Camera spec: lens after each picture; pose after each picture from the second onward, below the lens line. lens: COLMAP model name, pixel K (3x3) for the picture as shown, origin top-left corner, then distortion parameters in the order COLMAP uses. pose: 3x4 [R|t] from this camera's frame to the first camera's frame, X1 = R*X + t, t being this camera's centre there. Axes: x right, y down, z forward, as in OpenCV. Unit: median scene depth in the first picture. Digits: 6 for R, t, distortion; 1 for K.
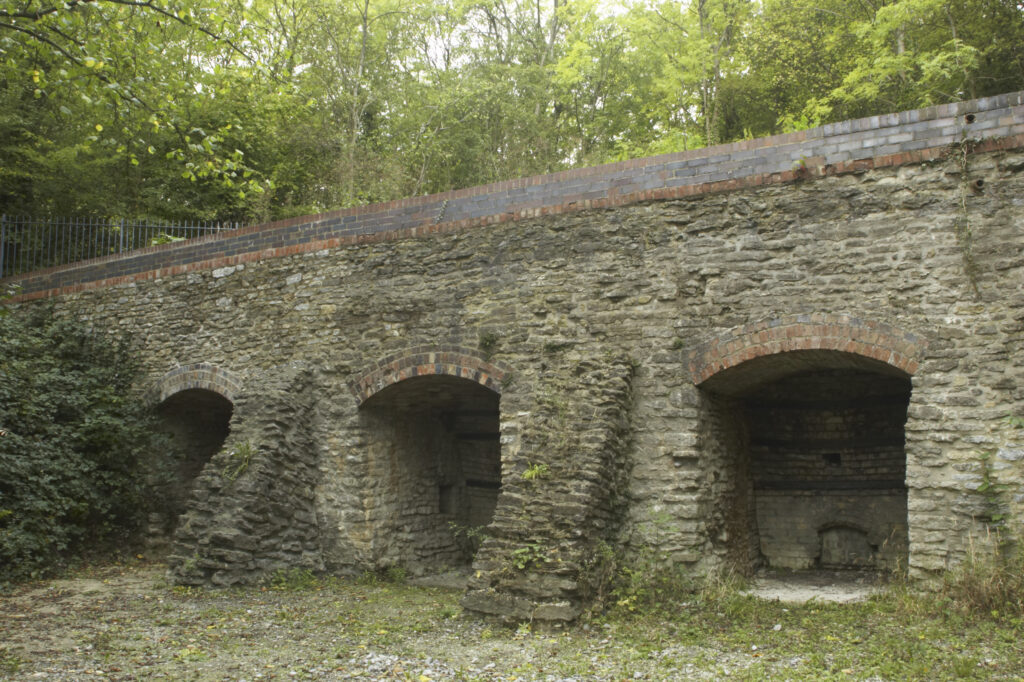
lens RADIAL K [[940.3, 0, 506.4], [0, 940.3, 337.2], [0, 0, 1]] dist [-0.104467, 0.000000]
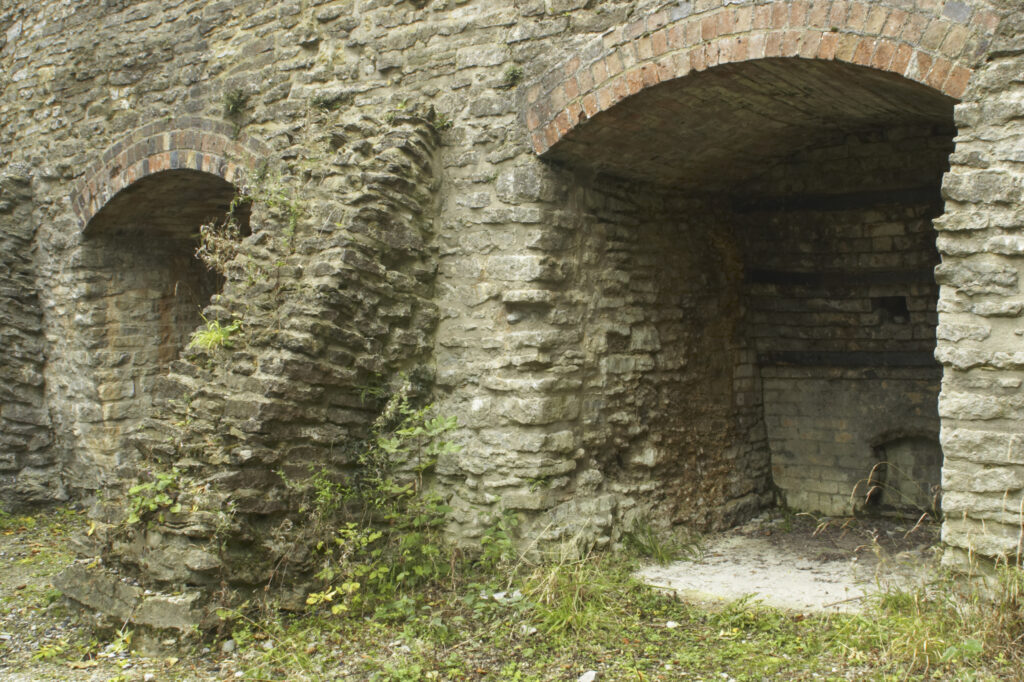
lens RADIAL K [[1168.4, 0, 510.1], [0, 1168.4, 335.5], [0, 0, 1]] dist [-0.065869, 0.000000]
pose [[0.983736, -0.011856, -0.179226, 0.272868], [0.035823, 0.990724, 0.131083, 0.058405], [0.176009, -0.135371, 0.975036, 0.357358]]
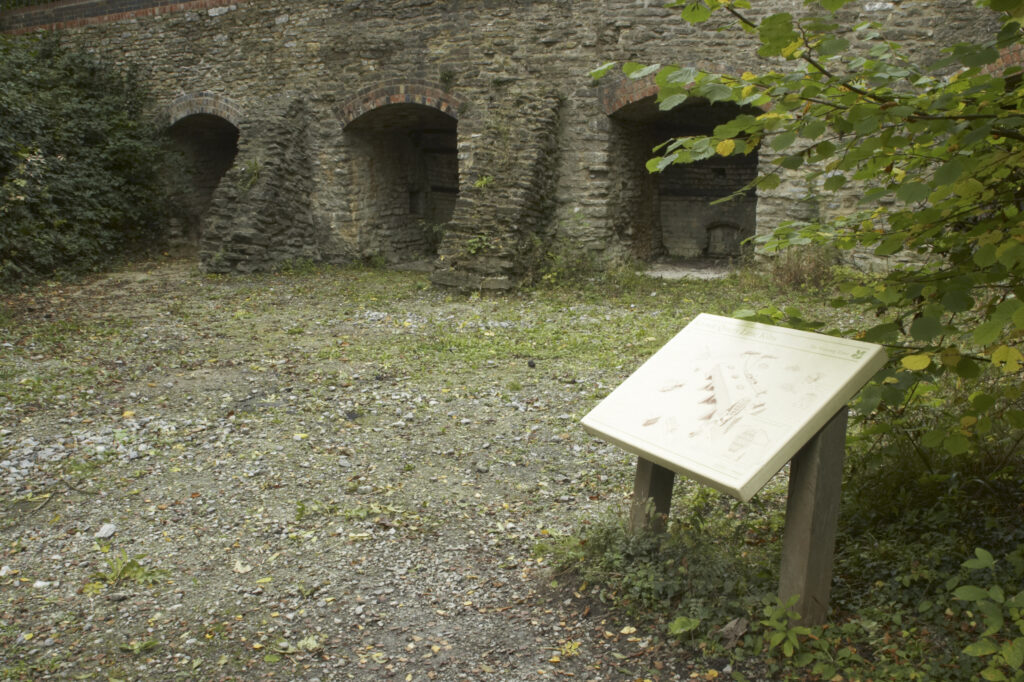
lens RADIAL K [[940.3, 0, 513.3], [0, 940.3, 336.2], [0, 0, 1]] dist [-0.104467, 0.000000]
pose [[0.998983, -0.009983, 0.043970, 0.010550], [-0.004128, 0.950837, 0.309666, -0.053188], [-0.044900, -0.309532, 0.949828, -0.290829]]
